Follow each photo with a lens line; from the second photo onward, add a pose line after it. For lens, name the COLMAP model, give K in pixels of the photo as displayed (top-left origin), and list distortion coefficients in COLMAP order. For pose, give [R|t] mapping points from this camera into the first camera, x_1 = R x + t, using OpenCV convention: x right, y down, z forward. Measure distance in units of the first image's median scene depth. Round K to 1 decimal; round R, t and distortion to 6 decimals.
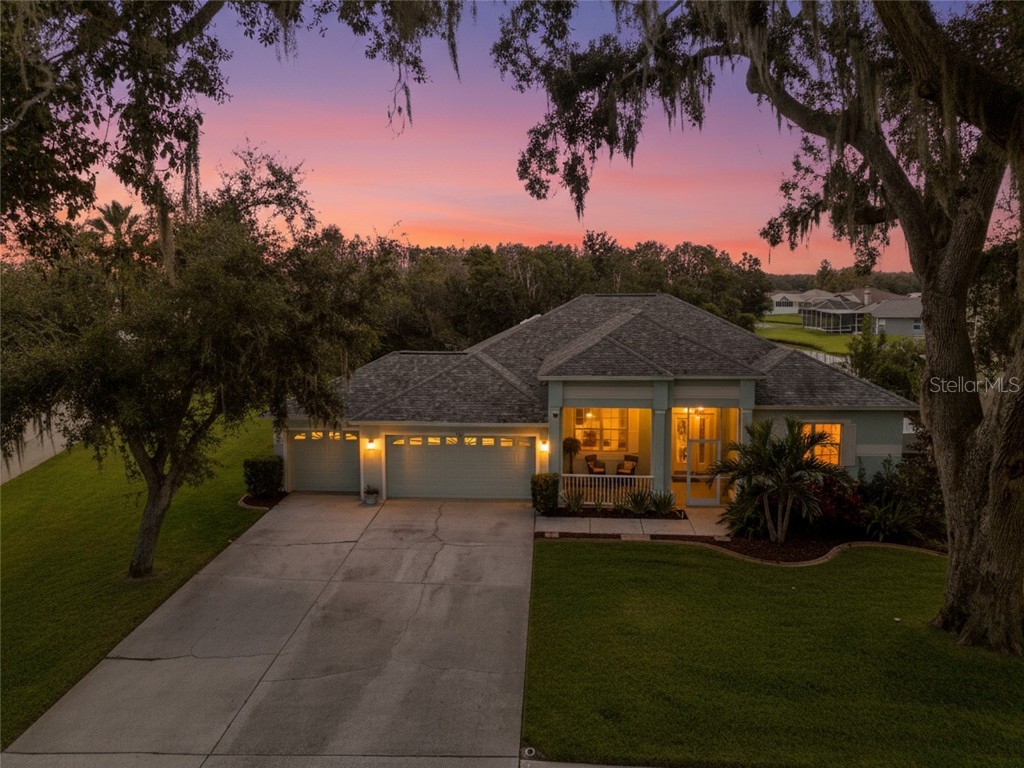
lens RADIAL K [[699.8, 0, 512.0], [0, 699.8, 384.0], [0, 0, 1]] dist [0.069673, -0.092087]
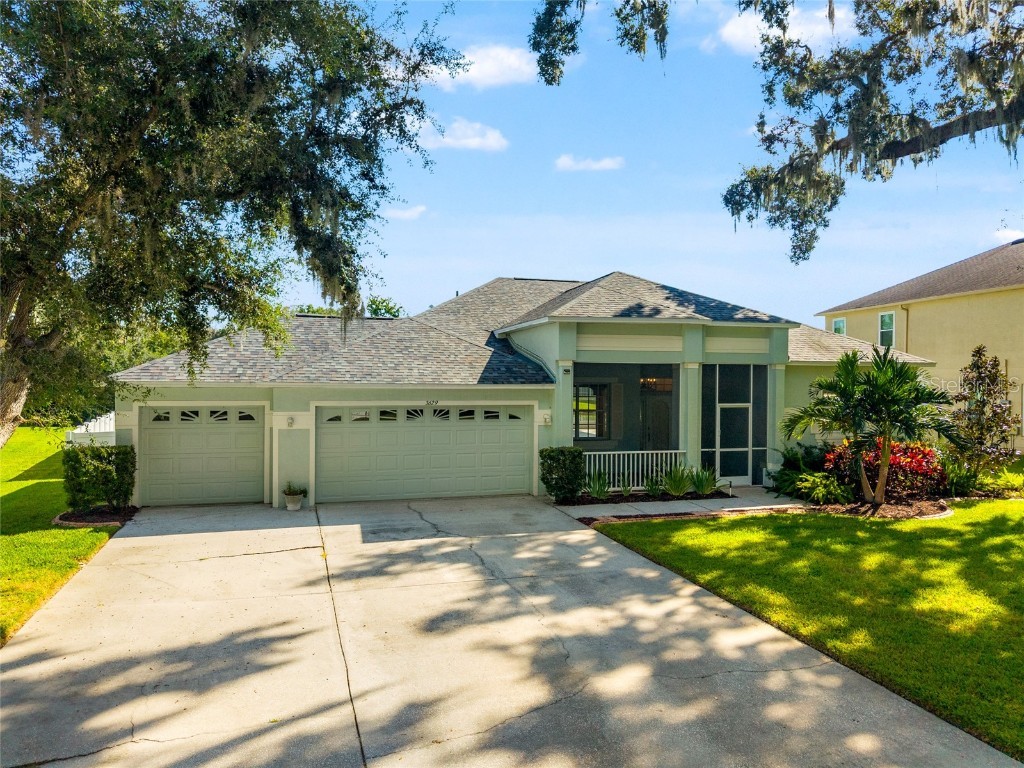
lens RADIAL K [[699.8, 0, 512.0], [0, 699.8, 384.0], [0, 0, 1]] dist [0.069673, -0.092087]
pose [[0.939842, 0.011732, 0.341409, -0.231594], [0.031618, 0.992133, -0.121130, 0.137850], [-0.340144, 0.124638, 0.932077, 0.301015]]
